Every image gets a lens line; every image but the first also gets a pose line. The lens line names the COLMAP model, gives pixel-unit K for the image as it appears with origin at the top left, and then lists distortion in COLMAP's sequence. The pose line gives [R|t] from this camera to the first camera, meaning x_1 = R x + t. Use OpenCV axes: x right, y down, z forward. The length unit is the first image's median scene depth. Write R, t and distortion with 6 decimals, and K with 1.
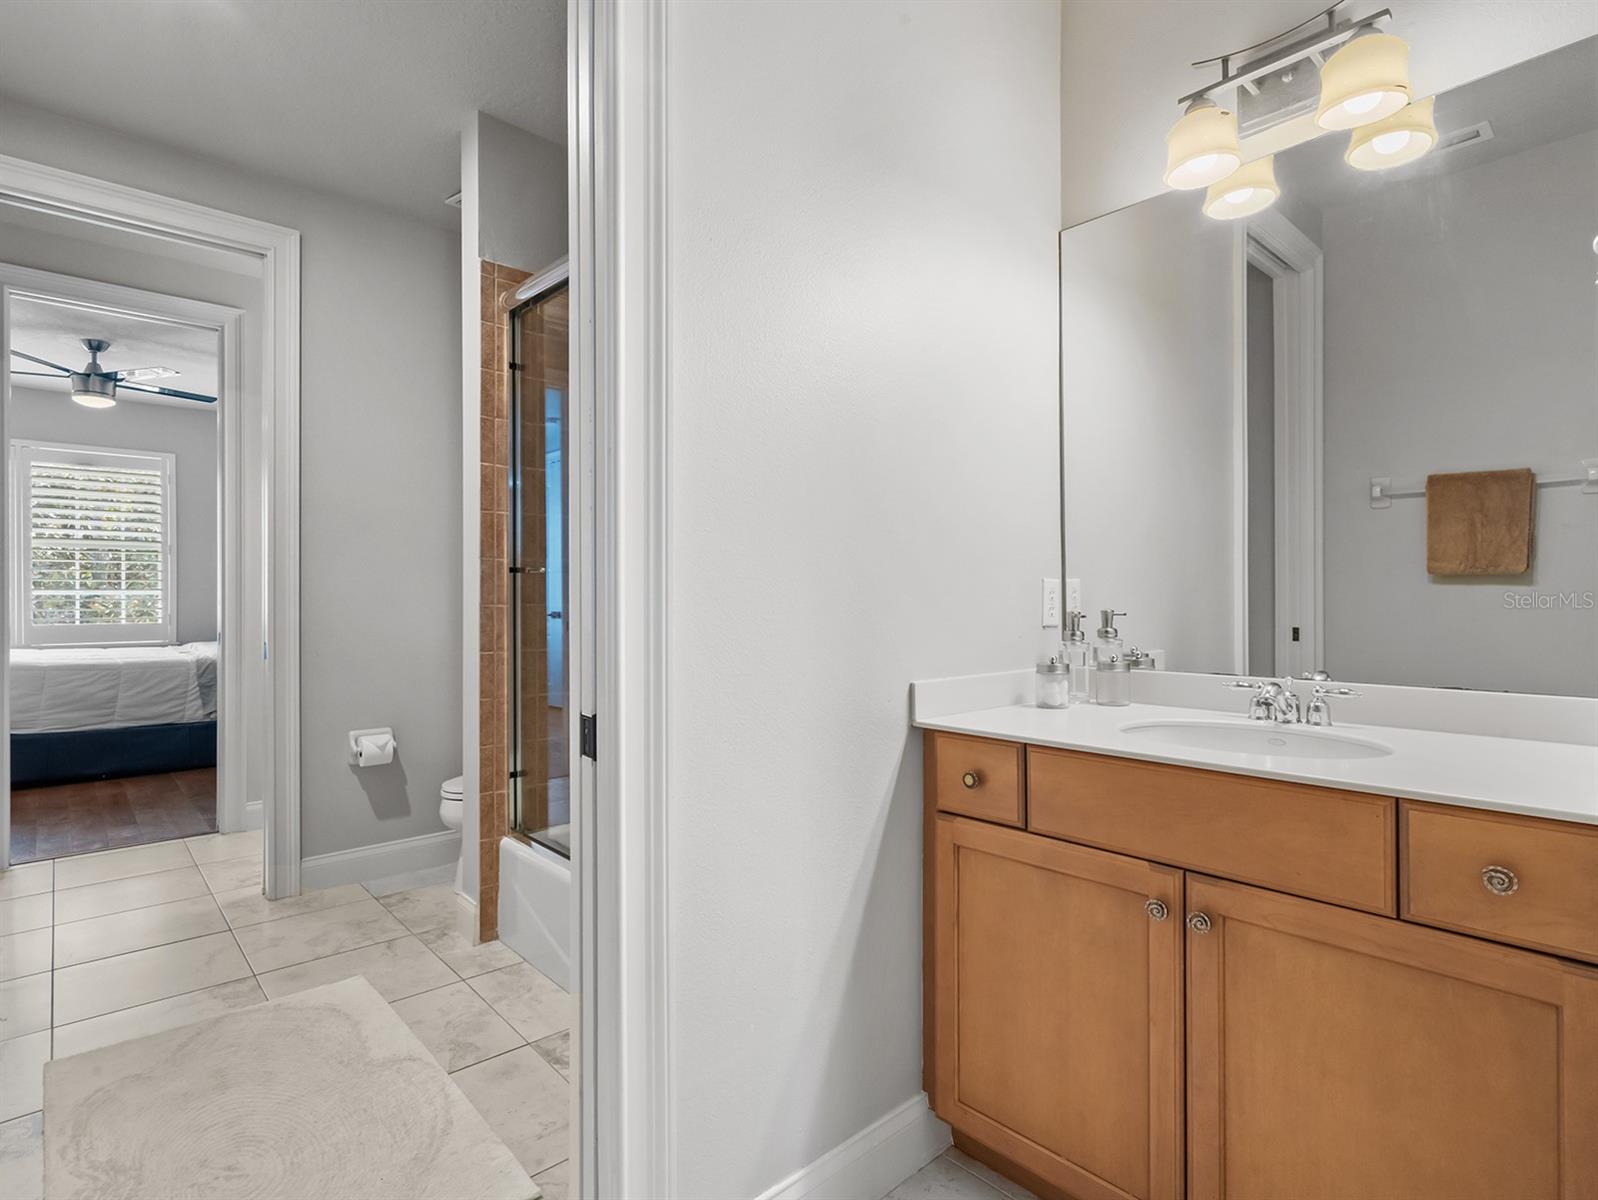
lens RADIAL K [[821.5, 0, 806.9], [0, 821.5, 598.6], [0, 0, 1]] dist [-0.009392, 0.000691]
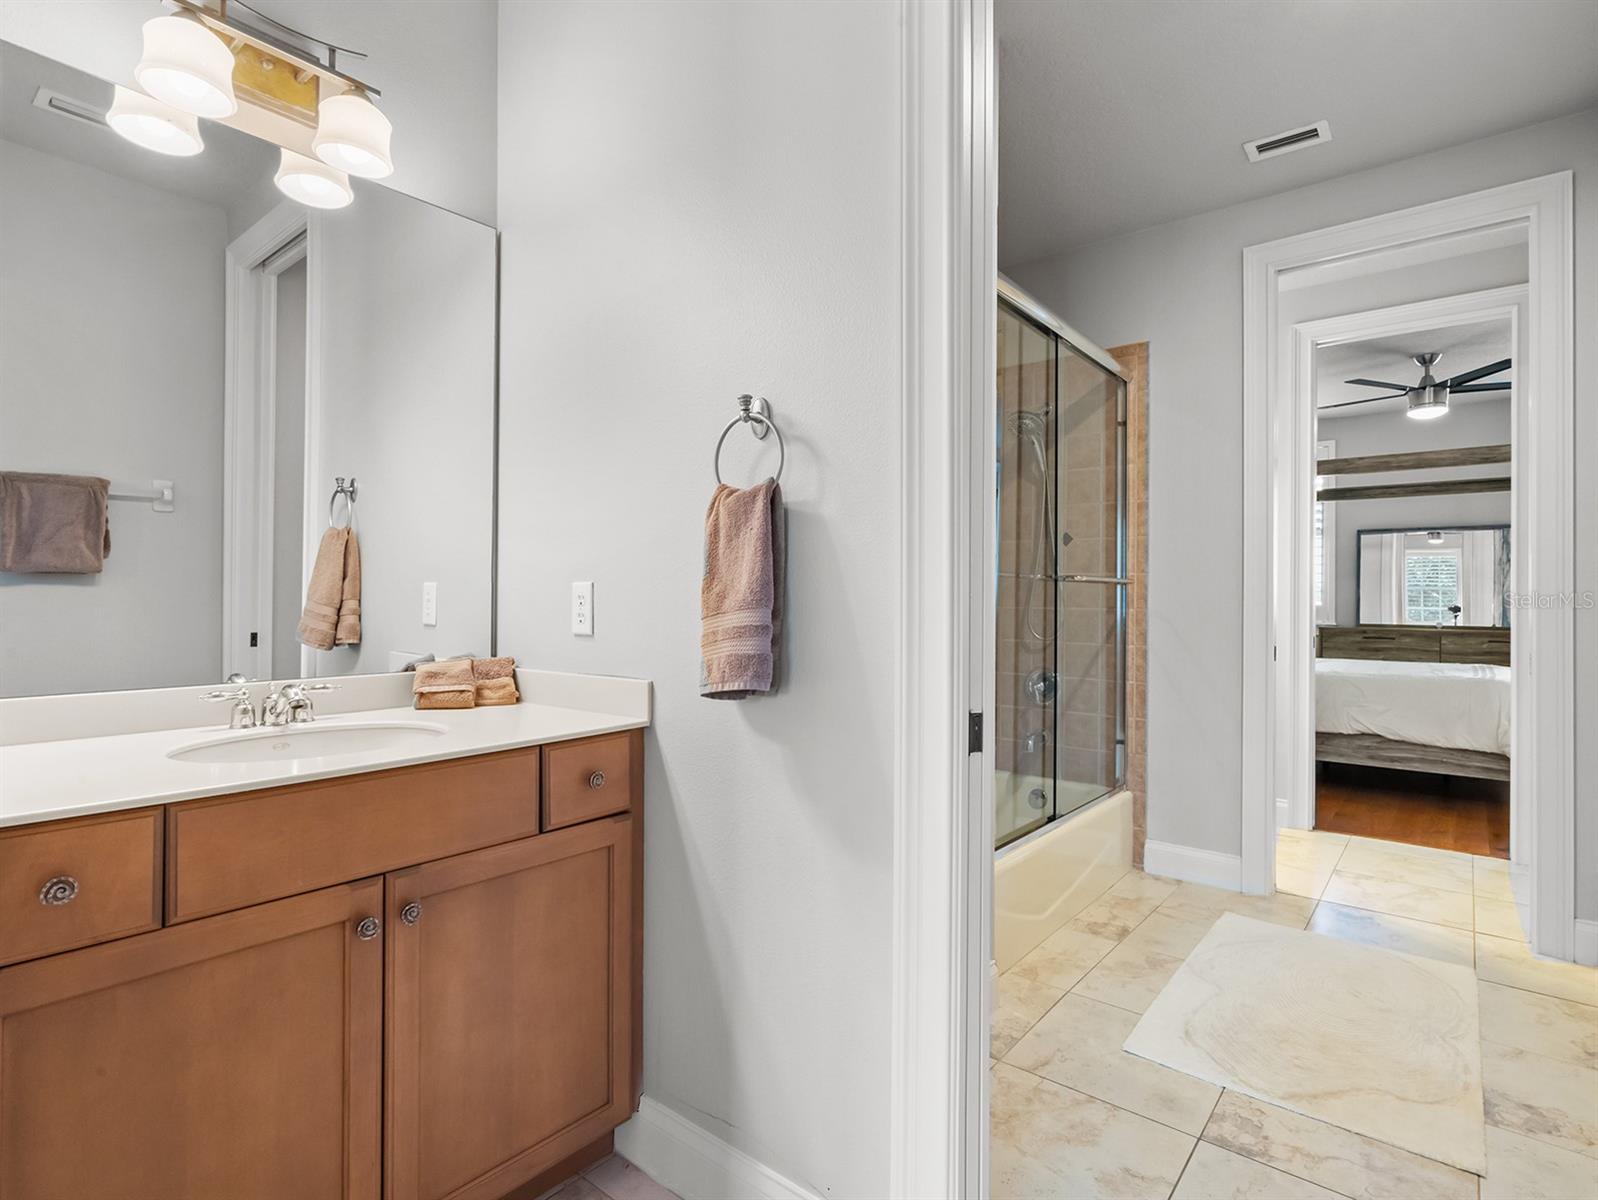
lens RADIAL K [[821.5, 0, 804.2], [0, 821.5, 592.9], [0, 0, 1]] dist [-0.009392, 0.000691]
pose [[-0.149093, 0.010113, 0.988771, -0.949475], [0.000241, 0.999948, -0.010191, 0.005635], [-0.988823, -0.001281, -0.149088, 1.036934]]
